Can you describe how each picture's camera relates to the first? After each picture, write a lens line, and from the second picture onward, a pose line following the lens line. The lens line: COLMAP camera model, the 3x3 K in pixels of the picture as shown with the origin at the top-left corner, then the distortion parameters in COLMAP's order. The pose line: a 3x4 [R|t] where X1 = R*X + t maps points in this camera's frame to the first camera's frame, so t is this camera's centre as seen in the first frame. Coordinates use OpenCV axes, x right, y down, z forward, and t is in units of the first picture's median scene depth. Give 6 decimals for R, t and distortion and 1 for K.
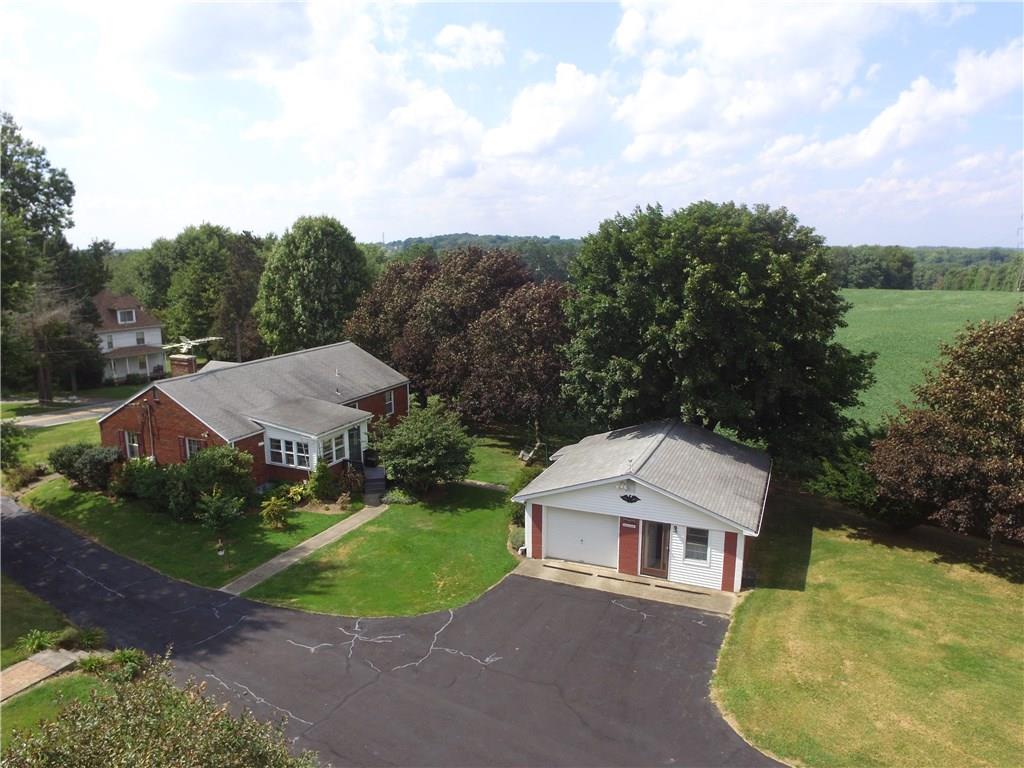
lens RADIAL K [[695.4, 0, 506.0], [0, 695.4, 384.0], [0, 0, 1]] dist [-0.068741, 0.043843]
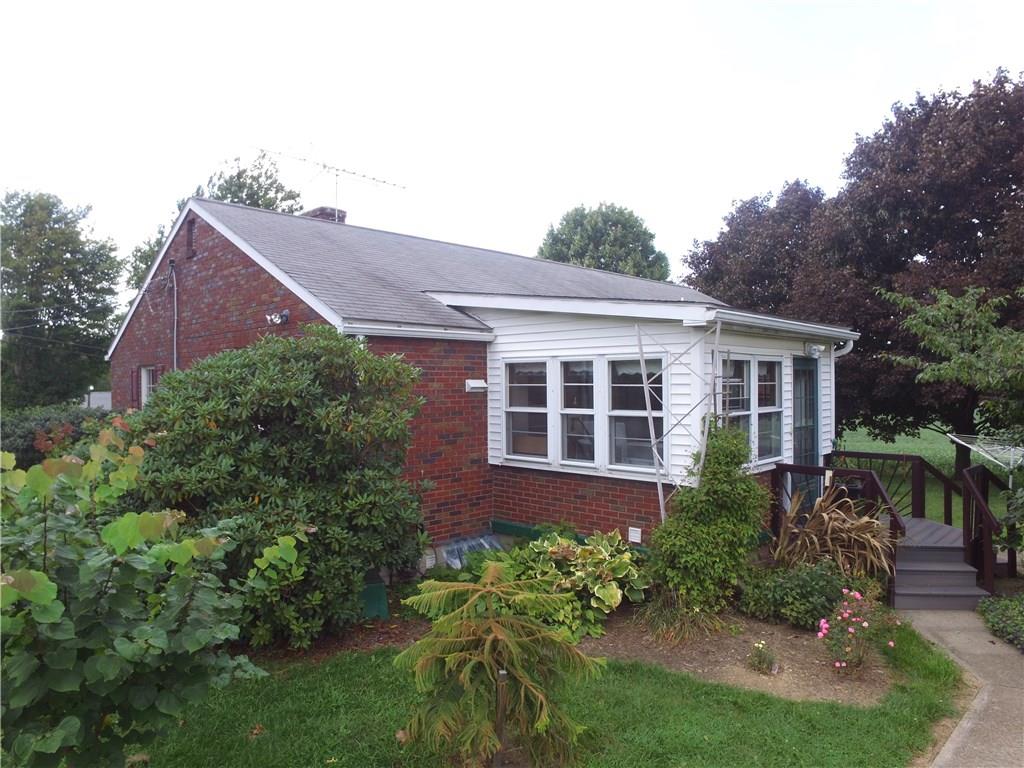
lens RADIAL K [[695.4, 0, 515.4], [0, 695.4, 383.7], [0, 0, 1]] dist [-0.068741, 0.043843]
pose [[0.939728, -0.007960, -0.341829, -0.247806], [-0.055390, 0.982980, -0.175164, 0.133525], [0.337406, 0.183541, 0.923293, 0.754680]]
